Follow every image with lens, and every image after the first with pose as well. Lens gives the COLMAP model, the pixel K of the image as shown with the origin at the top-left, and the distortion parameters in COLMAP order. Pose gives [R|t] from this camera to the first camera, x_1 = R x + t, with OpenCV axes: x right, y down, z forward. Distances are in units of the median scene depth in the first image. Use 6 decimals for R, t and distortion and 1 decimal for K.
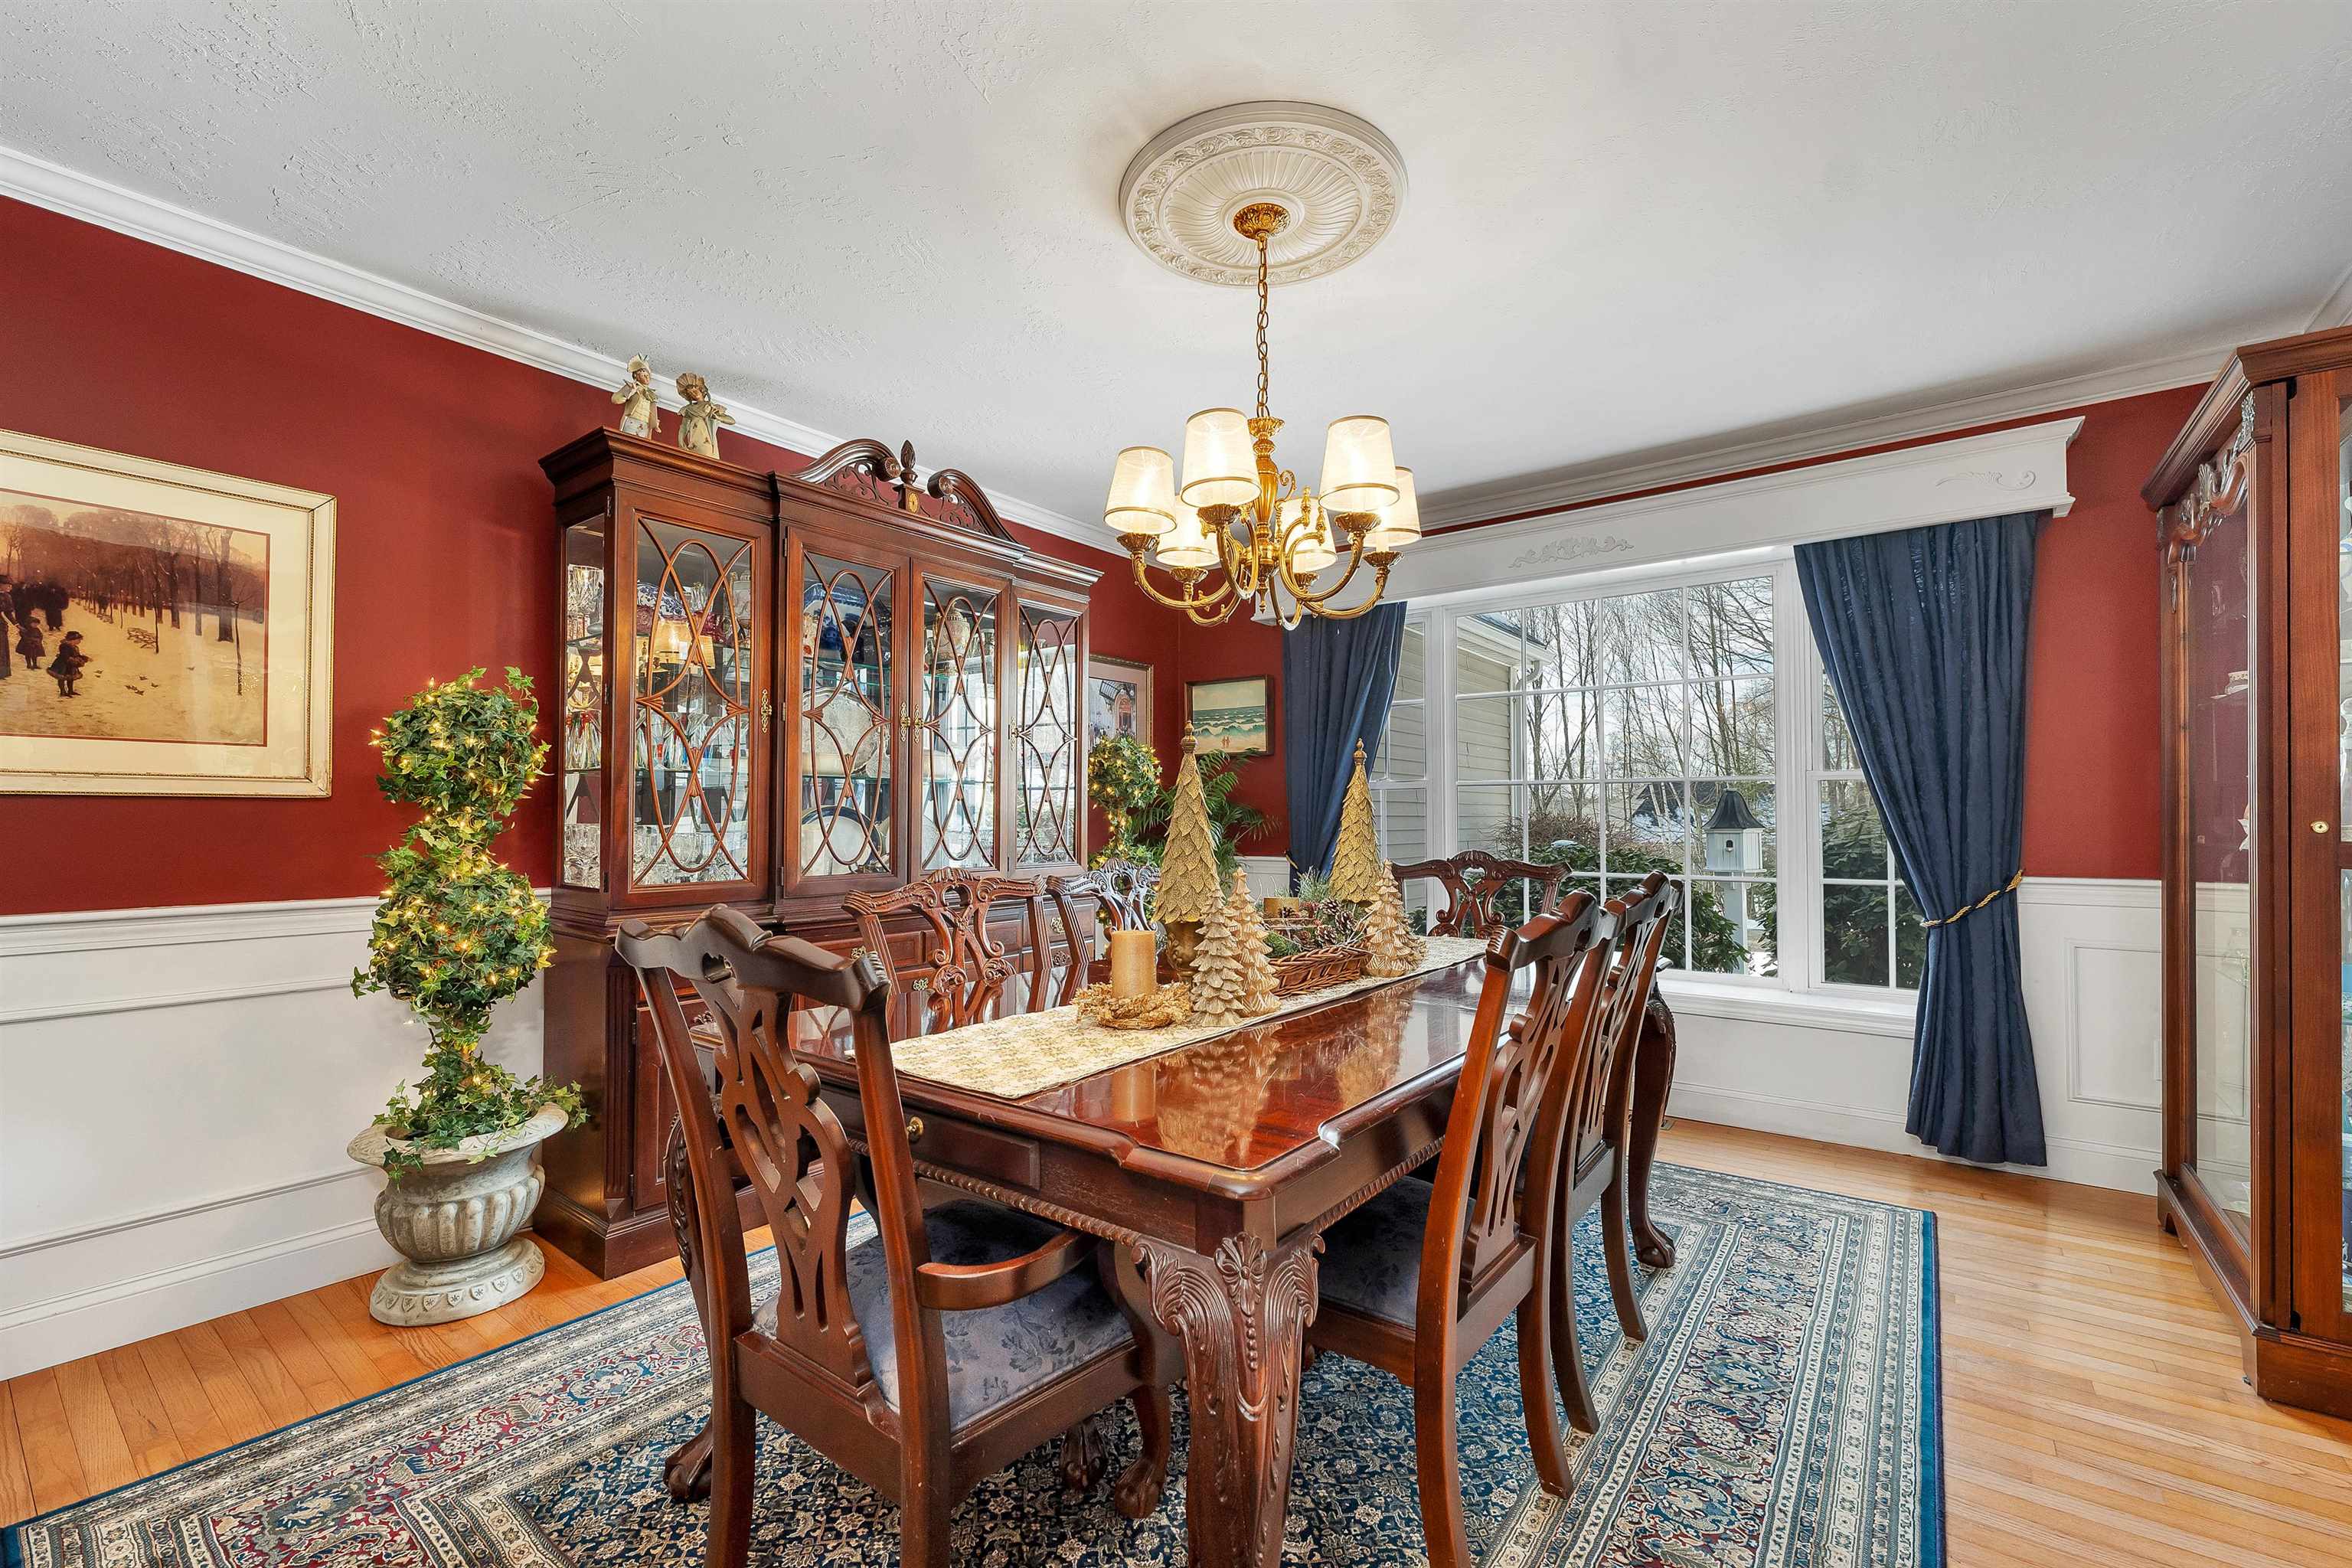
lens RADIAL K [[957.0, 0, 1188.6], [0, 957.0, 797.7], [0, 0, 1]] dist [0.001802, -0.000339]
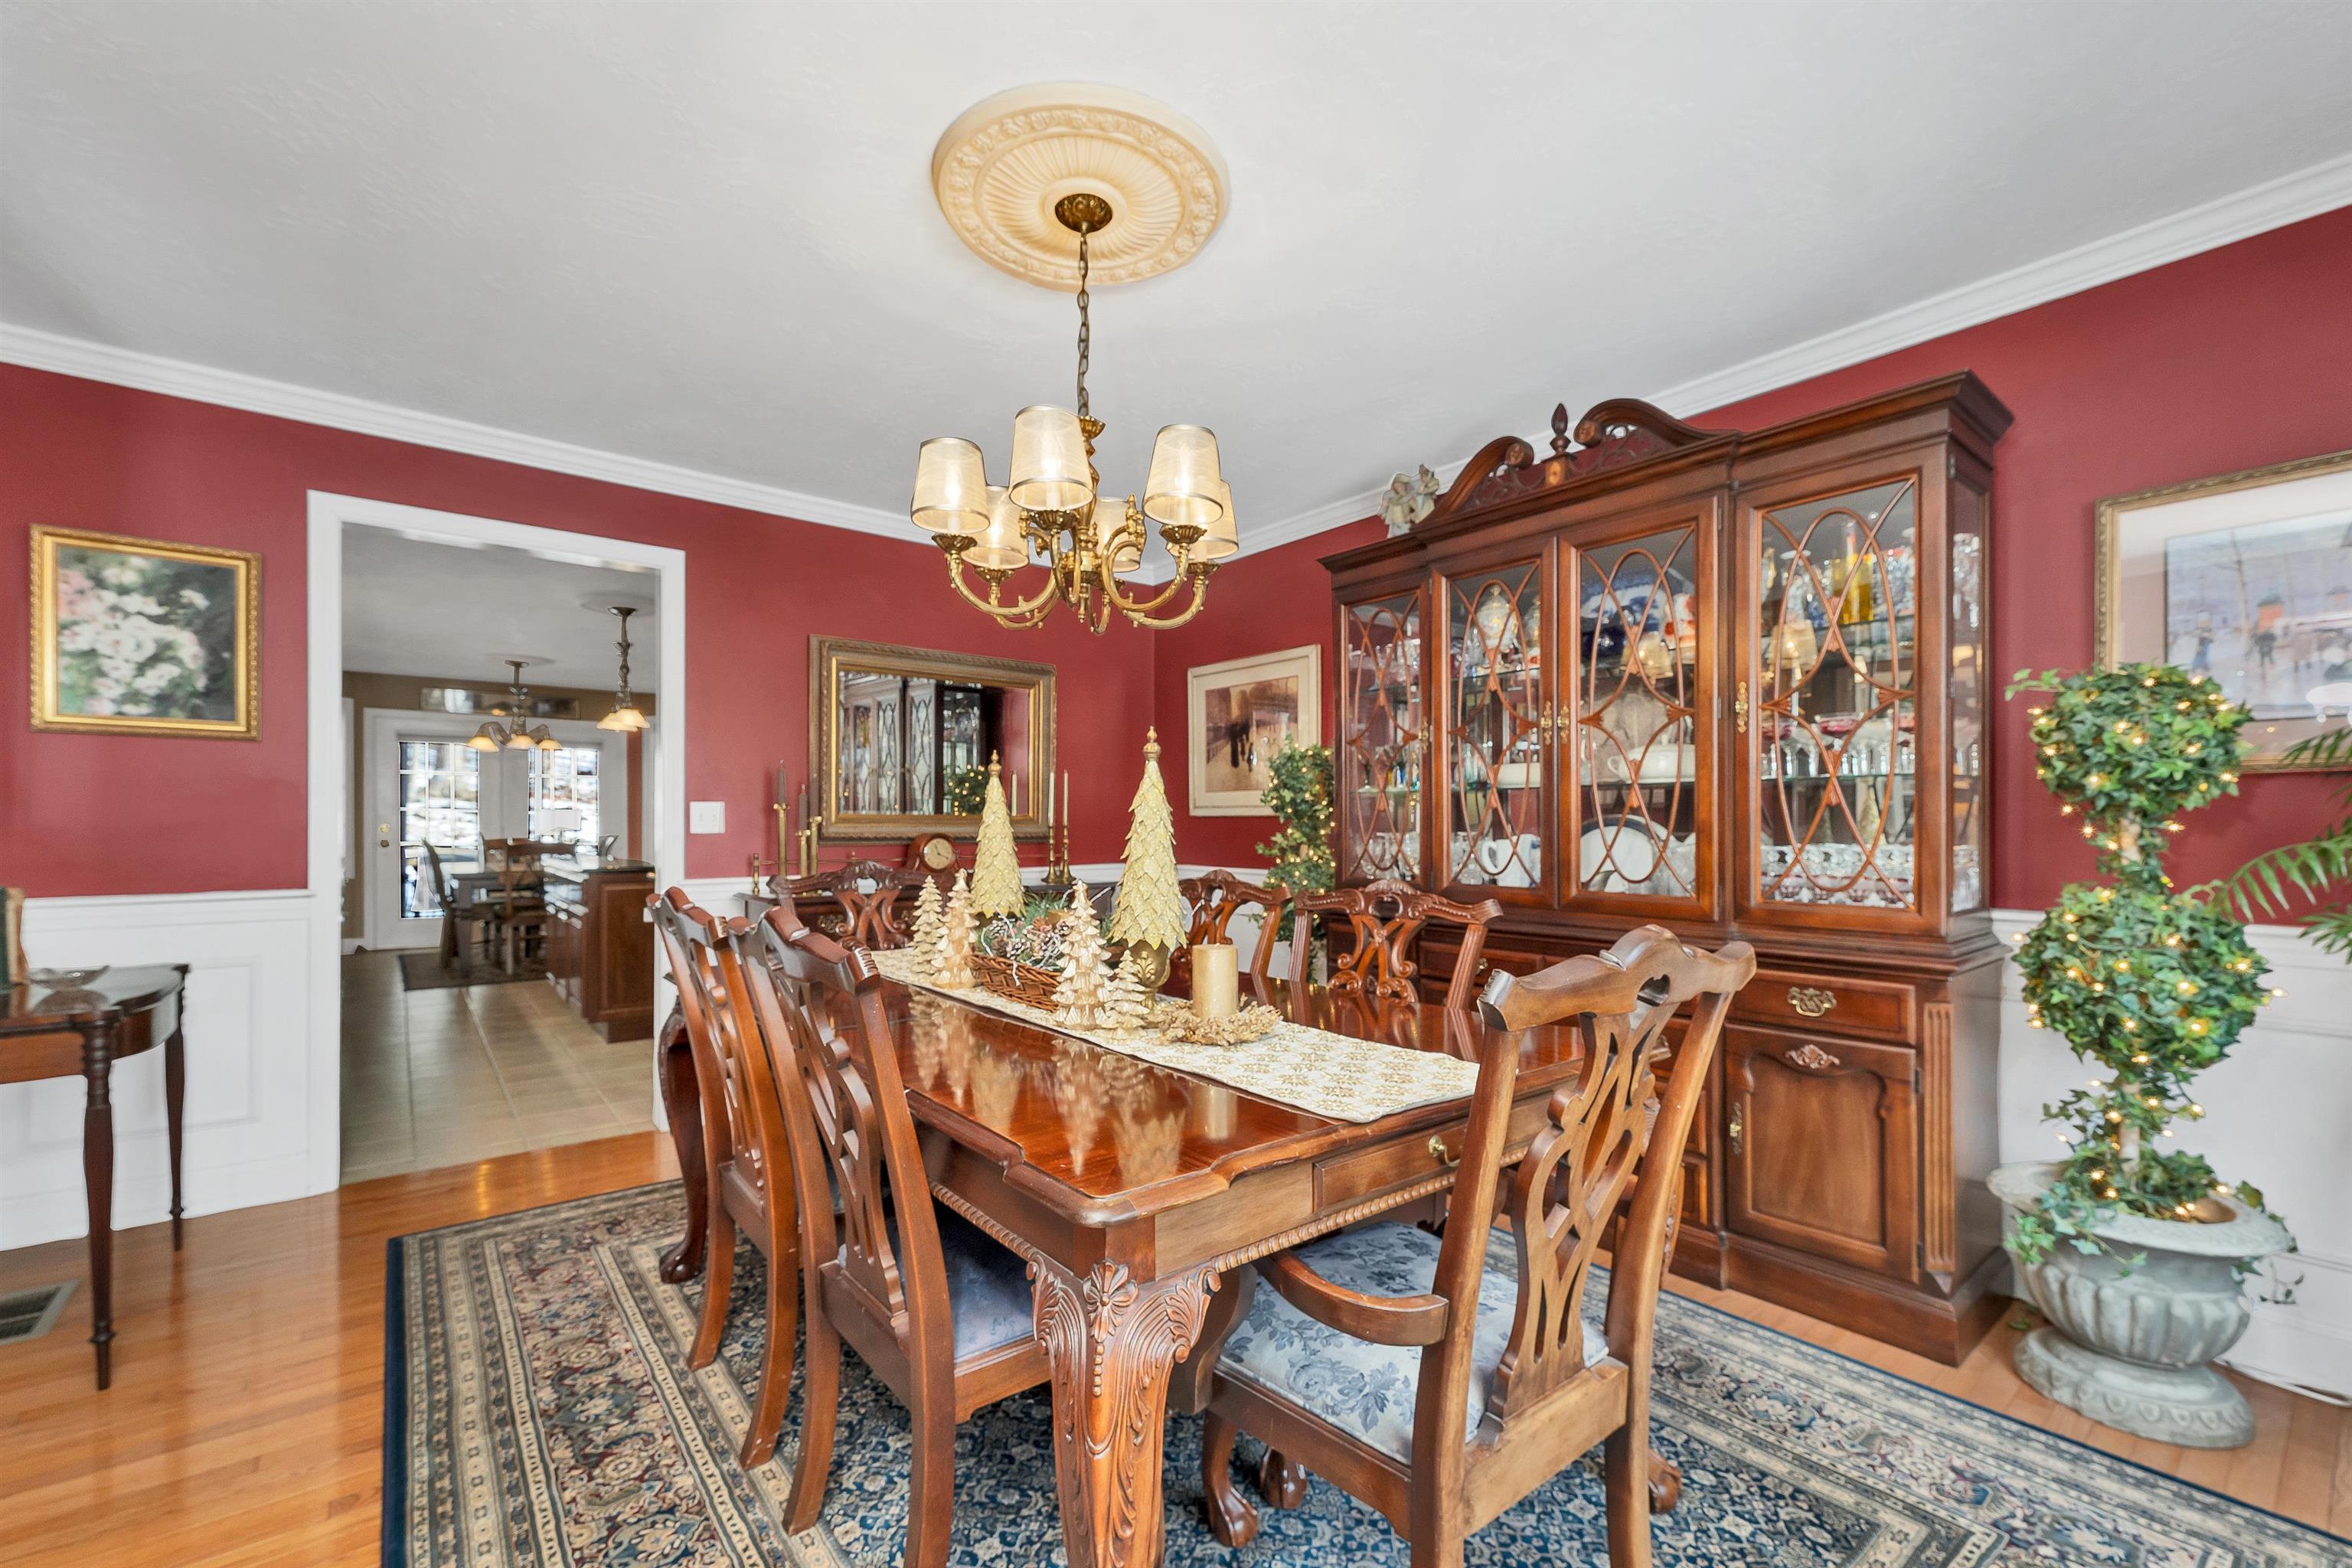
lens RADIAL K [[957.0, 0, 1182.3], [0, 957.0, 802.9], [0, 0, 1]] dist [0.001802, -0.000339]
pose [[-0.231609, -0.022281, -0.972554, 1.364175], [0.014861, 0.999540, -0.026439, 0.028402], [0.972695, -0.020577, -0.231171, 1.772509]]
